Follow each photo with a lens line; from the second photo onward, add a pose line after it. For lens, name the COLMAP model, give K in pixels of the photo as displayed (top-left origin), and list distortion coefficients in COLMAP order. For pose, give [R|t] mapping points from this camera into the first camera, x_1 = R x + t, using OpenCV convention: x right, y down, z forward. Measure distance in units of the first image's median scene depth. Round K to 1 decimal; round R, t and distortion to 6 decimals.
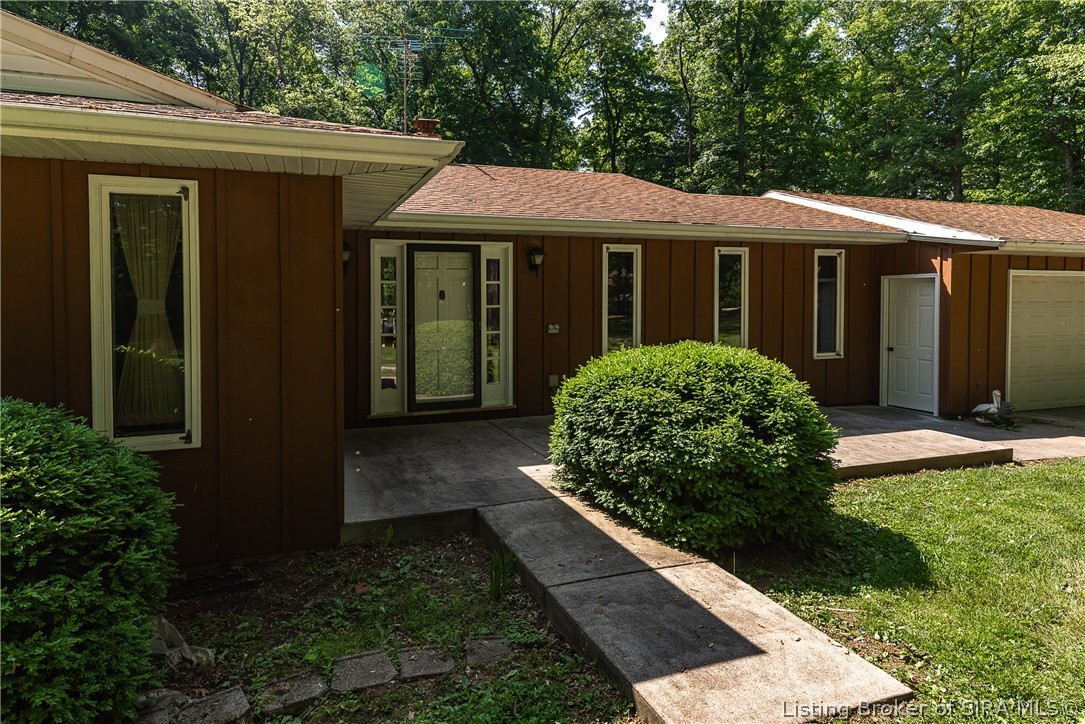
lens RADIAL K [[609.3, 0, 495.7], [0, 609.3, 313.1], [0, 0, 1]] dist [0.017244, 0.000396]
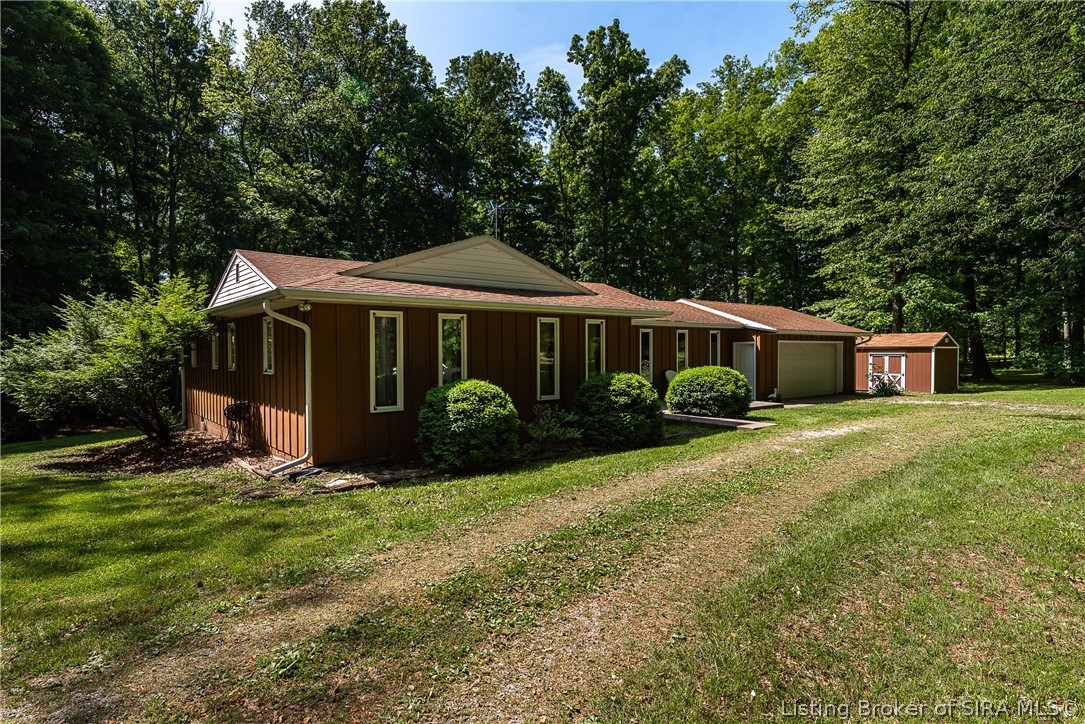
lens RADIAL K [[609.3, 0, 542.8], [0, 609.3, 362.6], [0, 0, 1]] dist [0.017244, 0.000396]
pose [[0.935333, -0.009695, 0.353636, -0.955141], [0.012340, 0.999910, -0.005223, 0.020897], [-0.353554, 0.009249, 0.935368, -0.995604]]
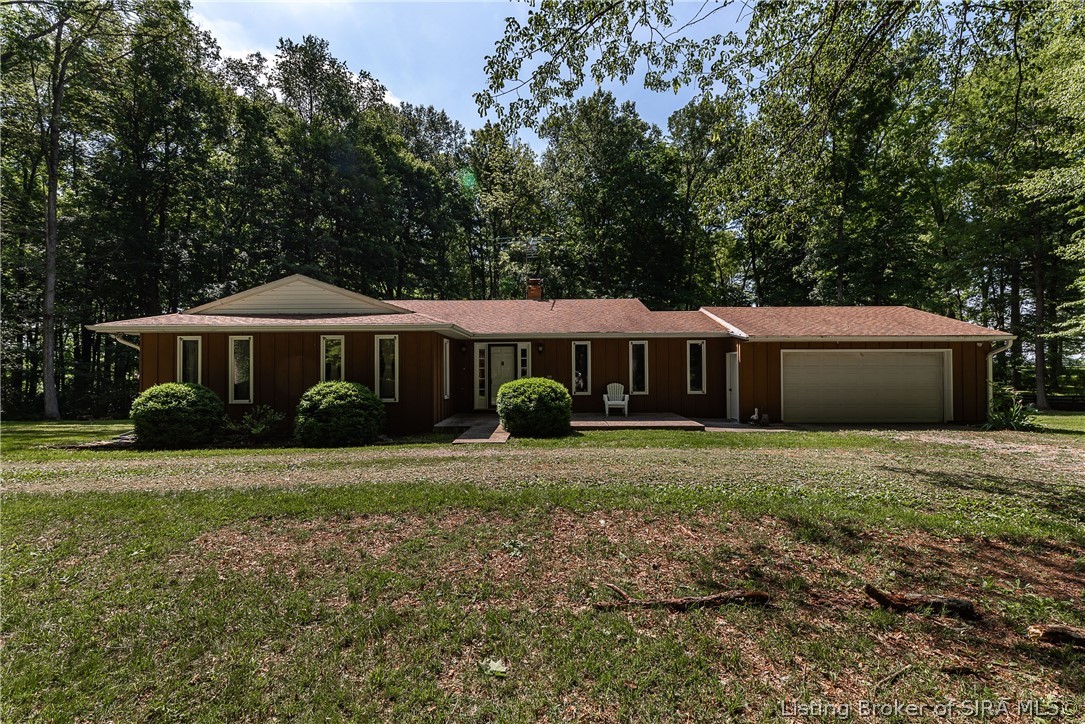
lens RADIAL K [[478.1, 0, 545.8], [0, 478.1, 361.8], [0, 0, 1]] dist [-0.001447, -0.000029]
pose [[0.946945, -0.006459, -0.321330, 0.656438], [-0.005217, 0.999357, -0.035463, 0.029888], [0.321353, 0.035258, 0.946303, -0.751110]]
